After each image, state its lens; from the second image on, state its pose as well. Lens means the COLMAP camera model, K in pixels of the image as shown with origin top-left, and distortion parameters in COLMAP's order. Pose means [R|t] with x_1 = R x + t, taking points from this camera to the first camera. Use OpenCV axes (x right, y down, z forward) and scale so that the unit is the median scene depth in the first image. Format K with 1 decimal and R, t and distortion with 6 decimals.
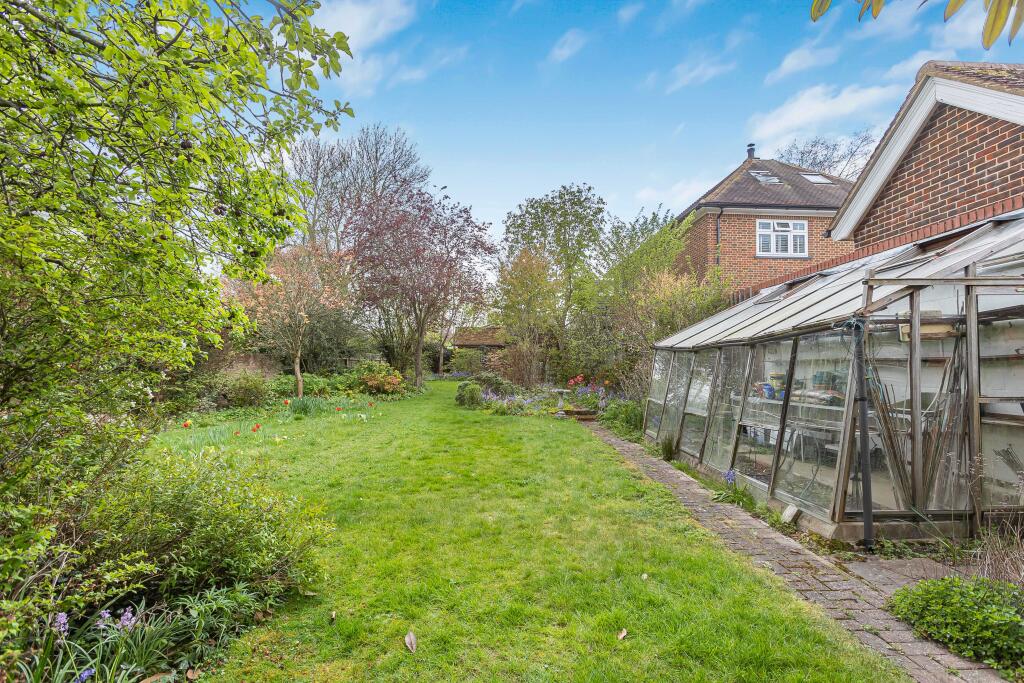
lens RADIAL K [[461.9, 0, 507.2], [0, 461.9, 337.0], [0, 0, 1]] dist [-0.002179, 0.000705]
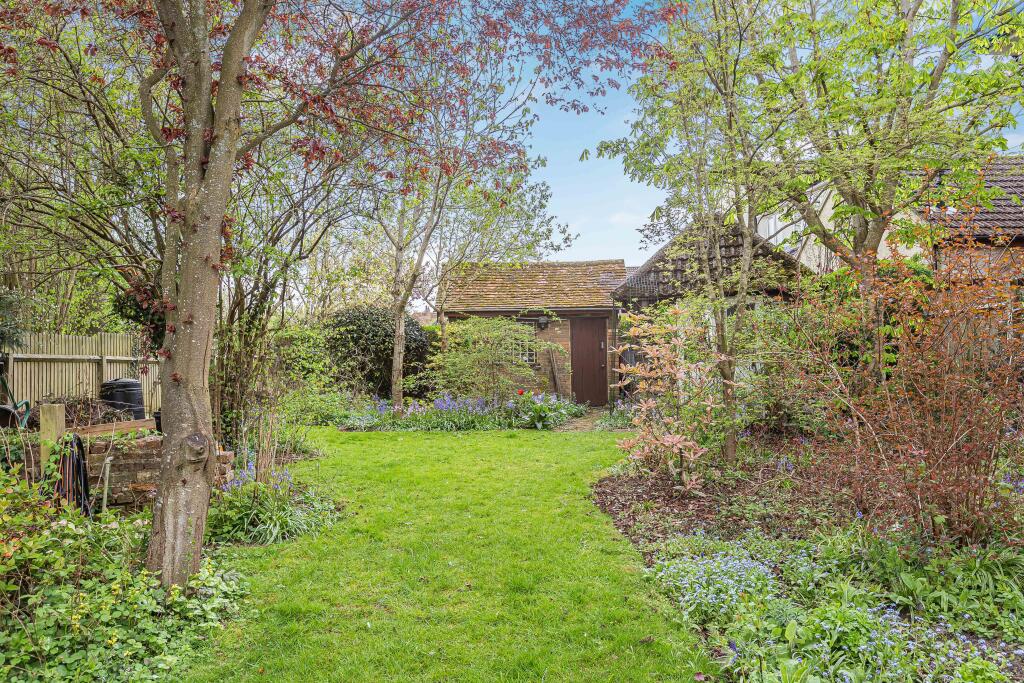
lens RADIAL K [[750.3, 0, 519.3], [0, 750.3, 340.8], [0, 0, 1]] dist [0.014380, 0.001116]
pose [[0.999924, -0.012051, 0.002542, -0.115624], [0.011979, 0.999574, 0.026602, 0.048105], [-0.002861, -0.026570, 0.999643, 0.911104]]
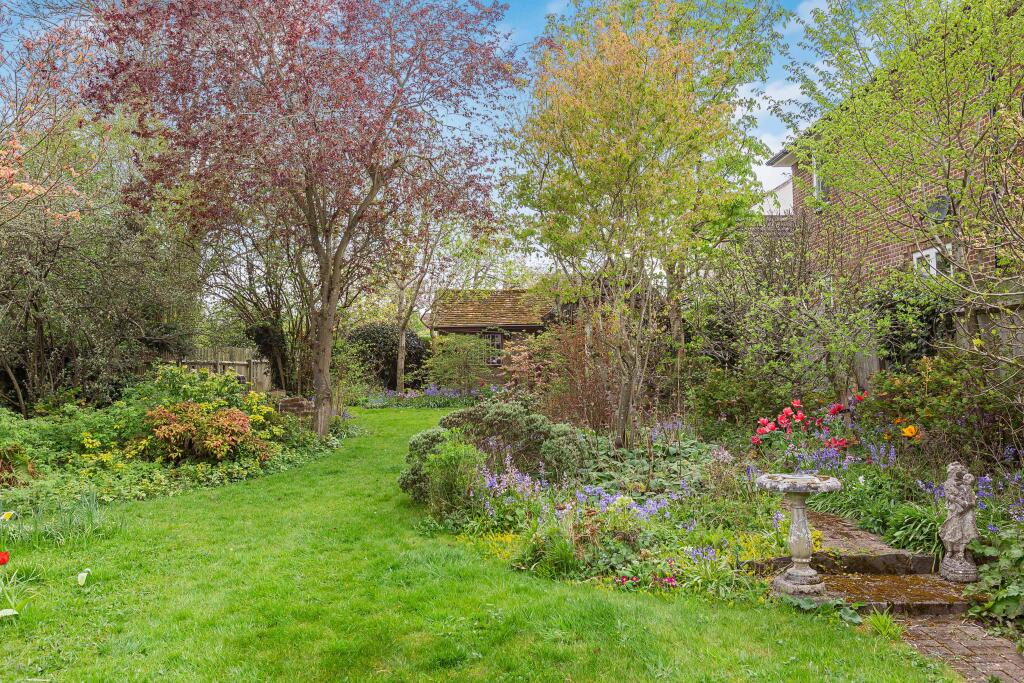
lens RADIAL K [[829.9, 0, 536.5], [0, 829.9, 341.5], [0, 0, 1]] dist [0.005265, -0.002110]
pose [[0.999897, -0.013619, -0.004597, -0.012192], [0.013746, 0.999493, 0.028710, 0.016844], [0.004204, -0.028770, 0.999577, 0.344462]]
